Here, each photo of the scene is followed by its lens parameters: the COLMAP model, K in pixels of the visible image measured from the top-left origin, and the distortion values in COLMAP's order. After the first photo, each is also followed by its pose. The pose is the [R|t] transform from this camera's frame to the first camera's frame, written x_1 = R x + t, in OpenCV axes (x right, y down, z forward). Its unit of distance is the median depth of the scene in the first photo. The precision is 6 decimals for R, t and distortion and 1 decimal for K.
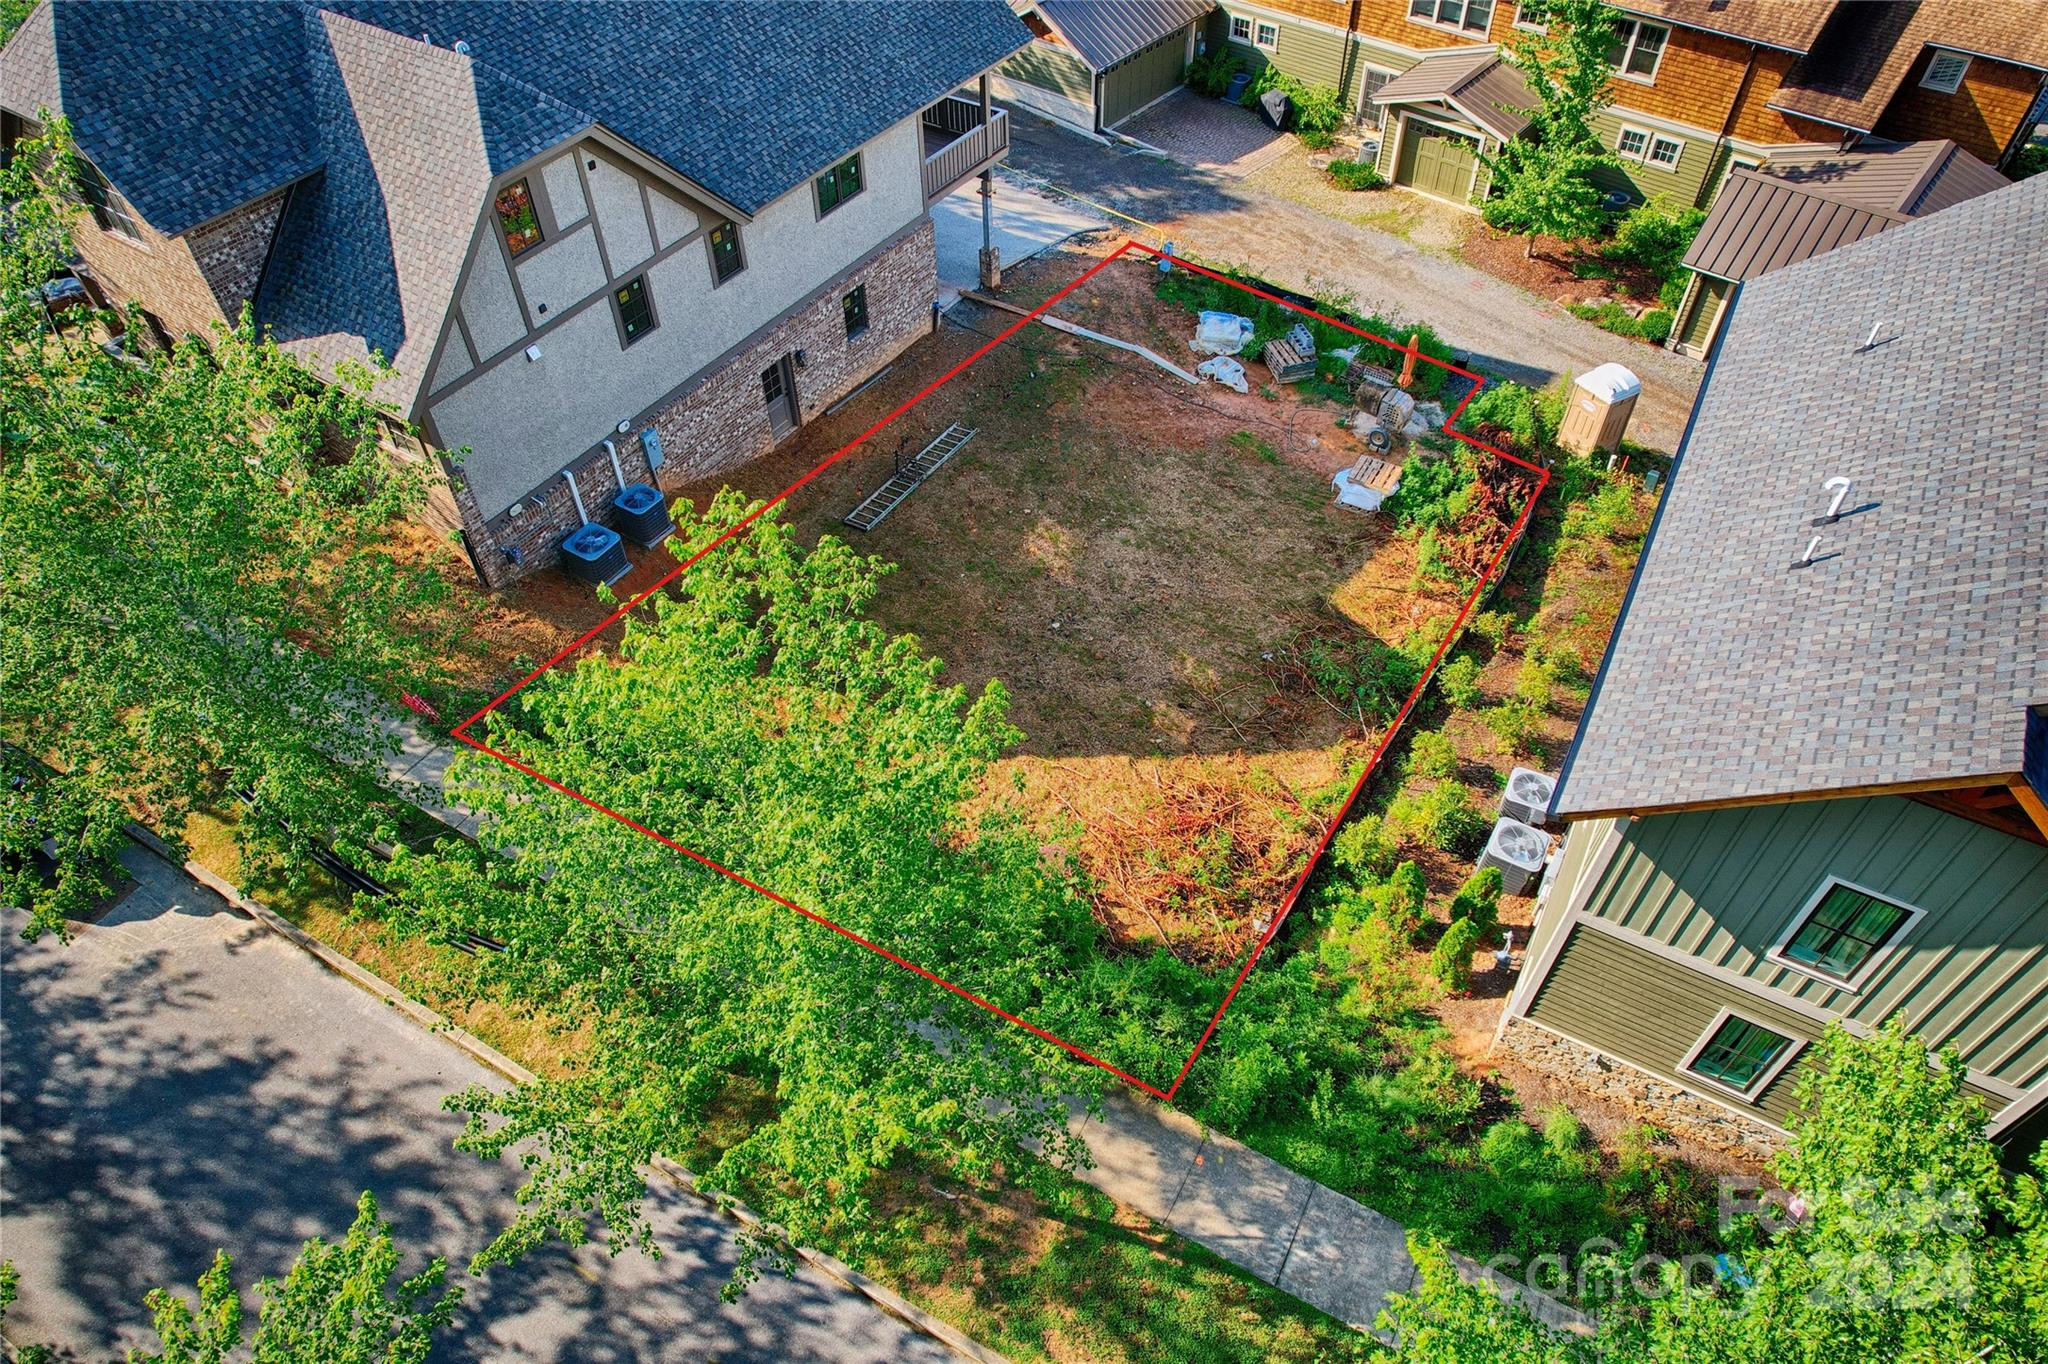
lens RADIAL K [[1321.7, 0, 1036.0], [0, 1321.7, 693.9], [0, 0, 1]] dist [-0.074163, 0.068010]
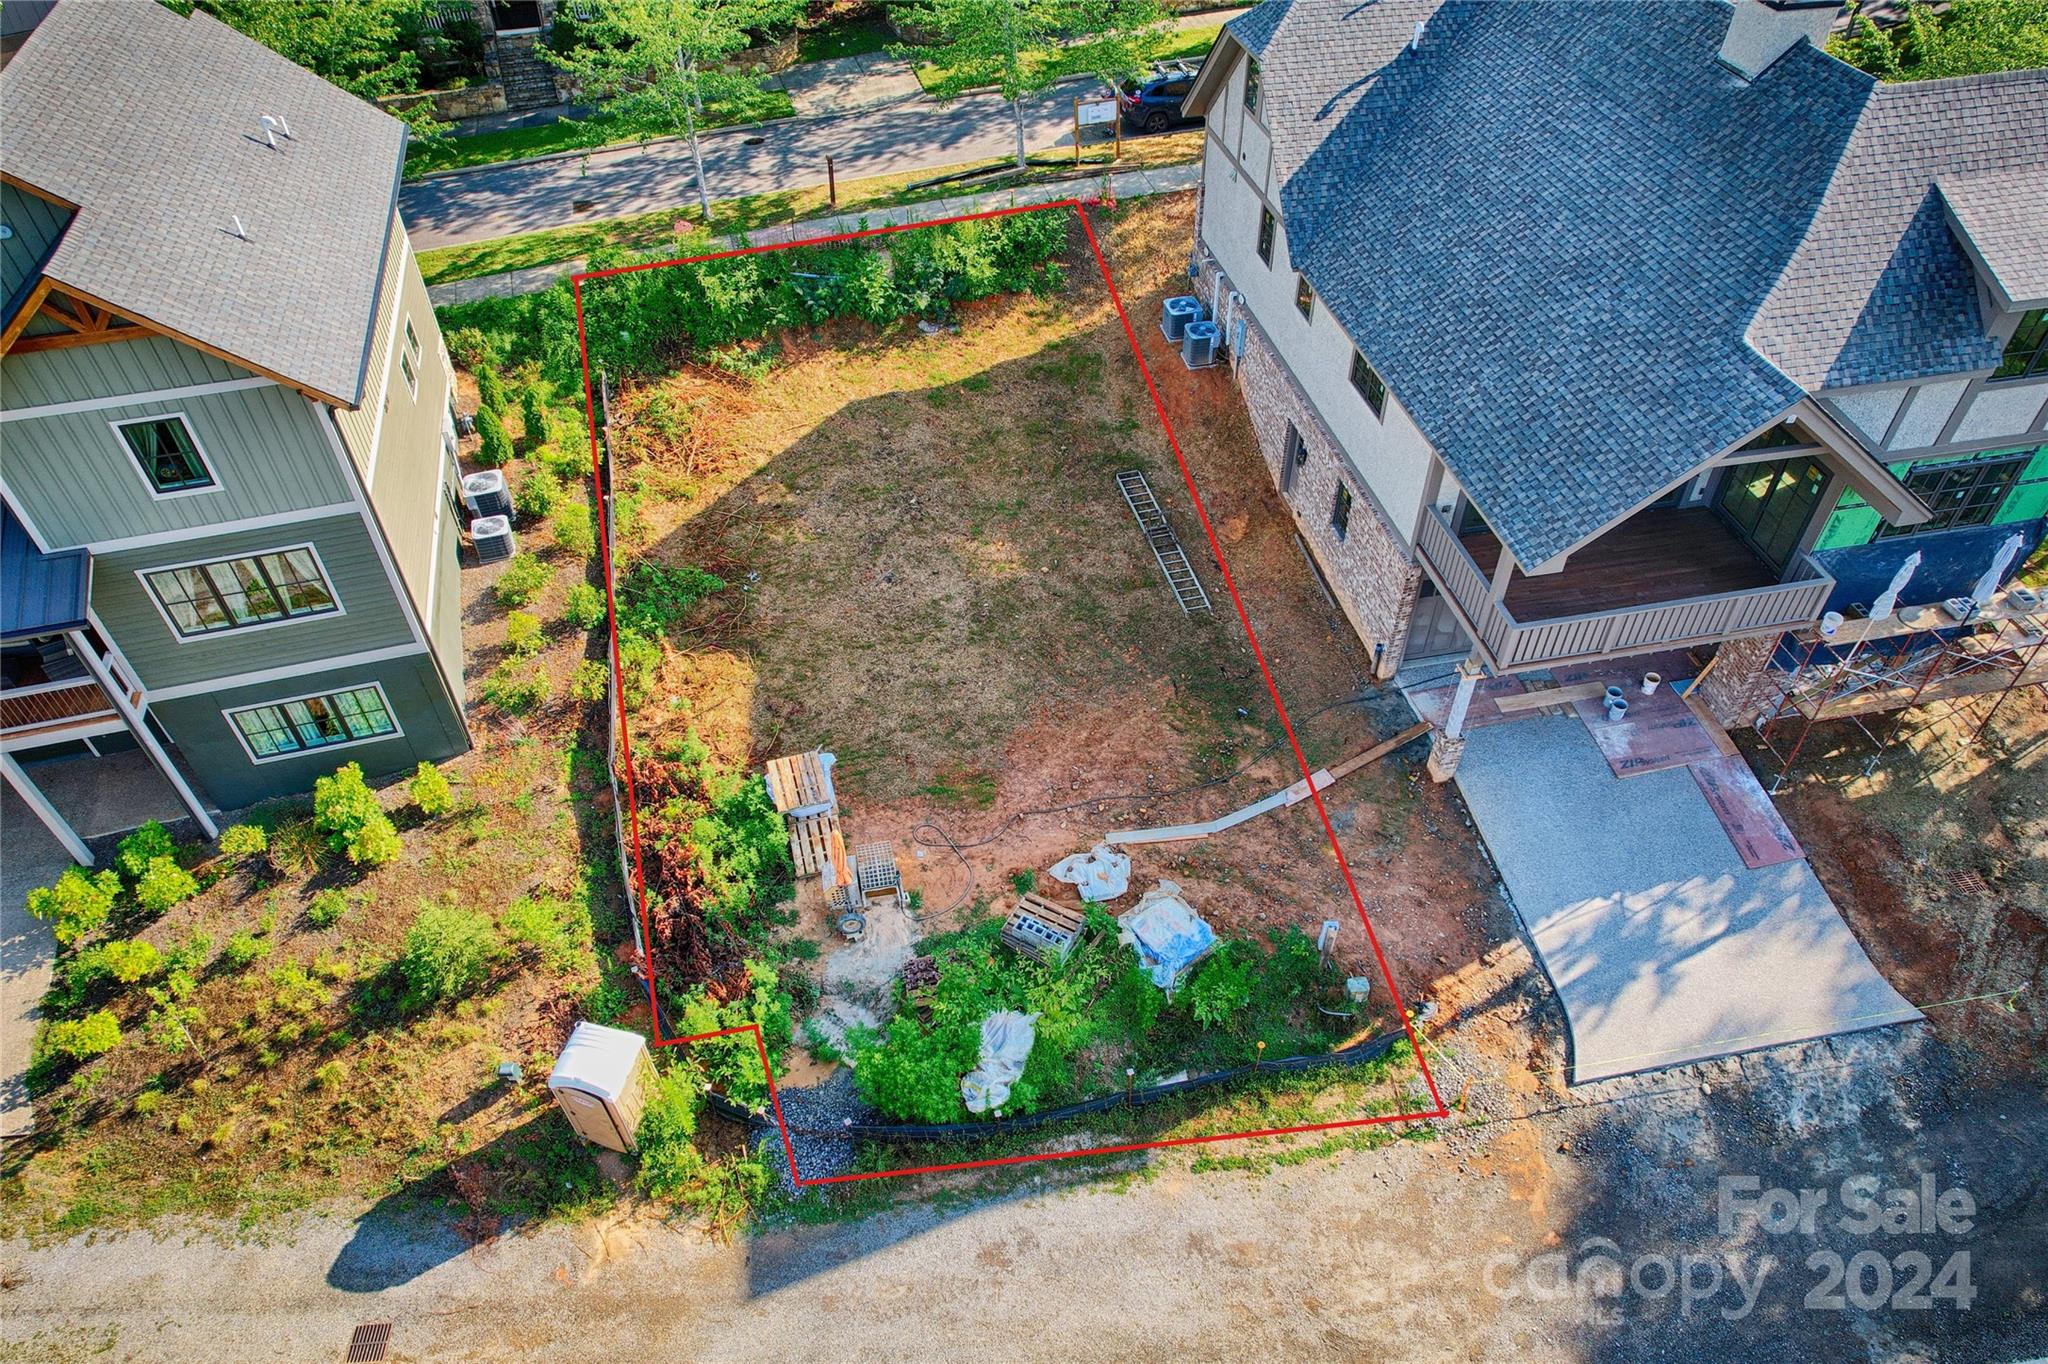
lens RADIAL K [[1321.7, 0, 1032.4], [0, 1321.7, 702.7], [0, 0, 1]] dist [-0.074163, 0.068010]
pose [[-0.708342, 0.505615, -0.492550, 0.545173], [-0.515192, 0.106677, 0.850410, -0.972674], [0.482524, 0.856139, 0.184925, 0.877976]]
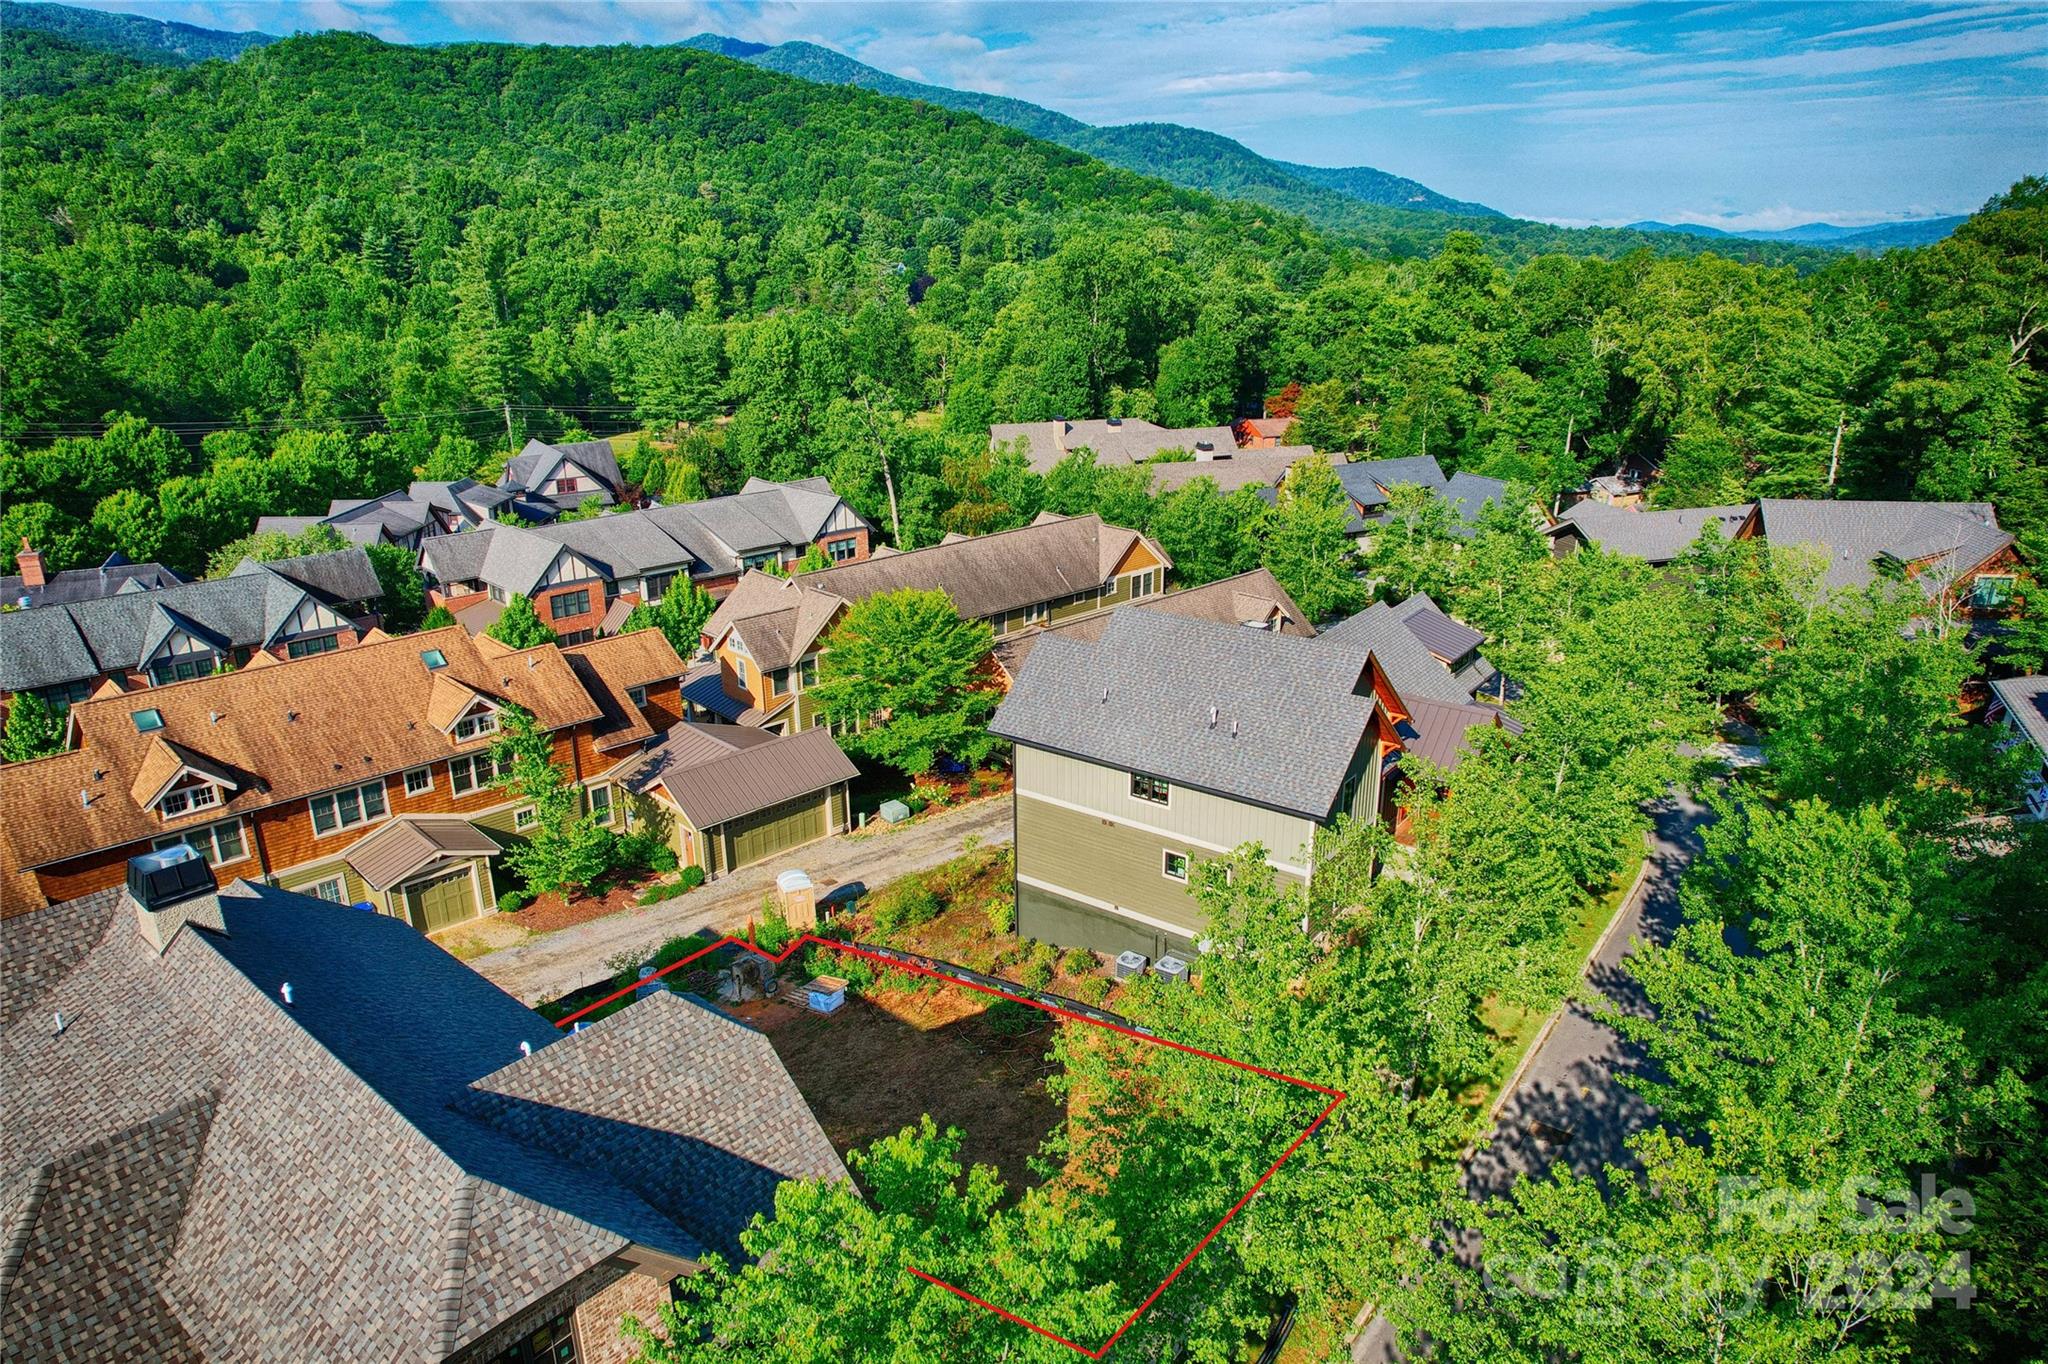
lens RADIAL K [[1321.7, 0, 1025.0], [0, 1321.7, 674.0], [0, 0, 1]] dist [-0.074163, 0.068010]
pose [[0.123123, -0.306087, 0.944008, -0.983904], [0.741834, 0.660241, 0.117324, -0.403048], [-0.659184, 0.685852, 0.308357, 0.172011]]
